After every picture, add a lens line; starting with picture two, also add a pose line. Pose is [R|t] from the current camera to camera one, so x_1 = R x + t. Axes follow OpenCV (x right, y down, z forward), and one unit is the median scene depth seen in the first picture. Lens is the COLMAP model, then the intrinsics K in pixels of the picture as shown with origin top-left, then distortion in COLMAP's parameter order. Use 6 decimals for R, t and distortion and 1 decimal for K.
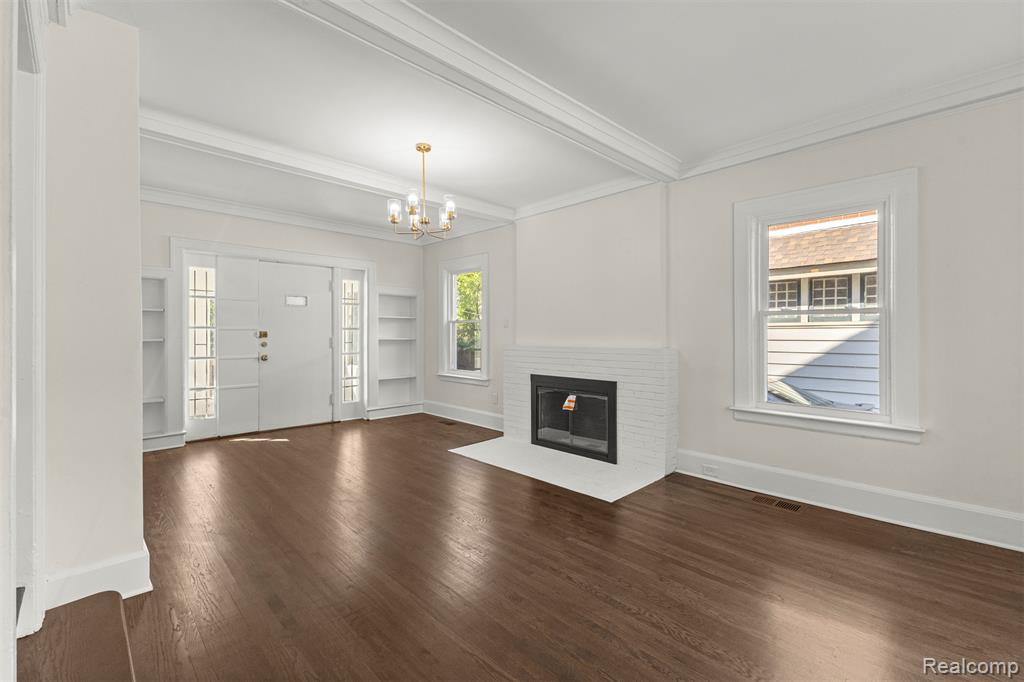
lens RADIAL K [[439.6, 0, 500.9], [0, 439.6, 333.9], [0, 0, 1]] dist [0.016279, -0.001519]
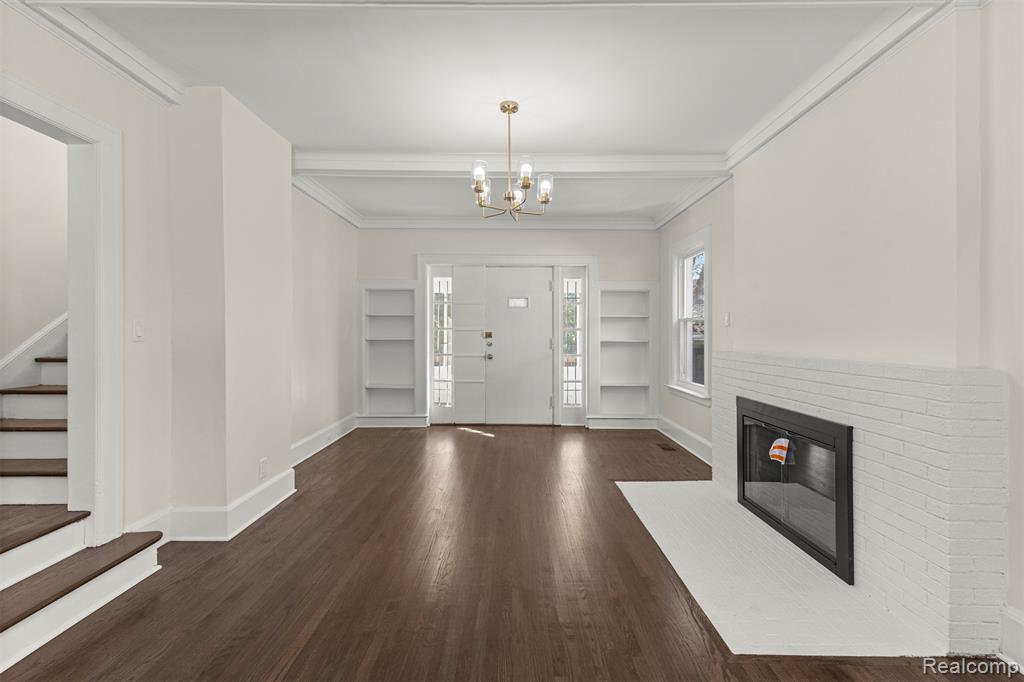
lens RADIAL K [[439.6, 0, 516.5], [0, 439.6, 339.4], [0, 0, 1]] dist [0.016279, -0.001519]
pose [[0.729975, 0.010785, -0.683388, 0.249586], [-0.005234, 0.999934, 0.010190, 0.000692], [0.683453, -0.003862, 0.729984, 0.256930]]
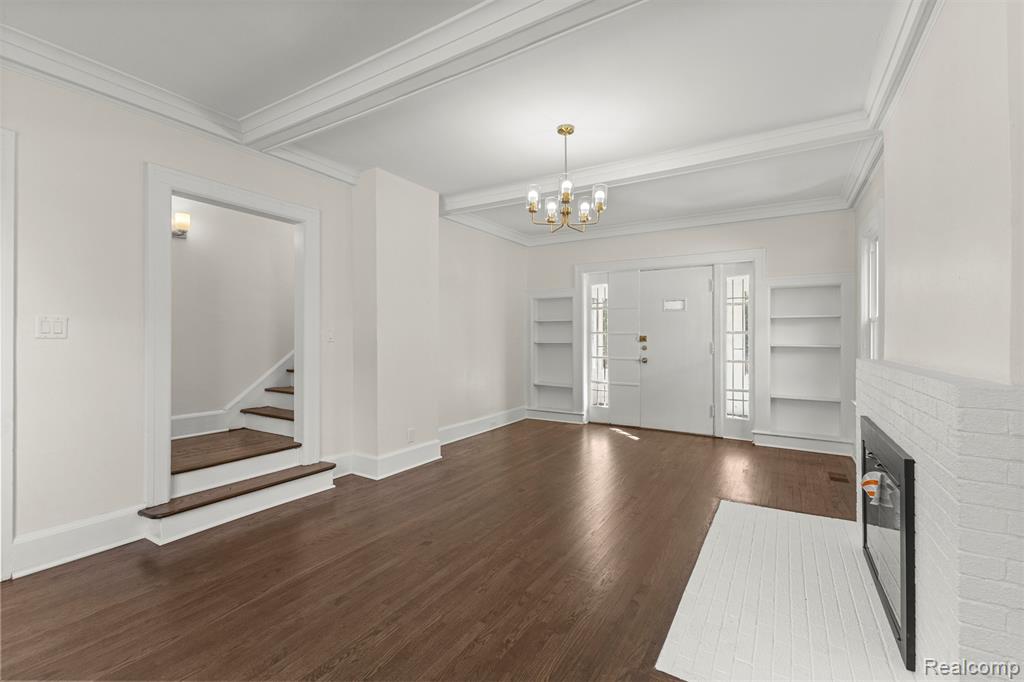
lens RADIAL K [[439.6, 0, 528.9], [0, 439.6, 338.7], [0, 0, 1]] dist [0.016279, -0.001519]
pose [[0.272156, 0.003278, -0.962248, 0.423427], [-0.006239, 0.999979, 0.001642, 0.001484], [0.962233, 0.005557, 0.272170, 0.433650]]
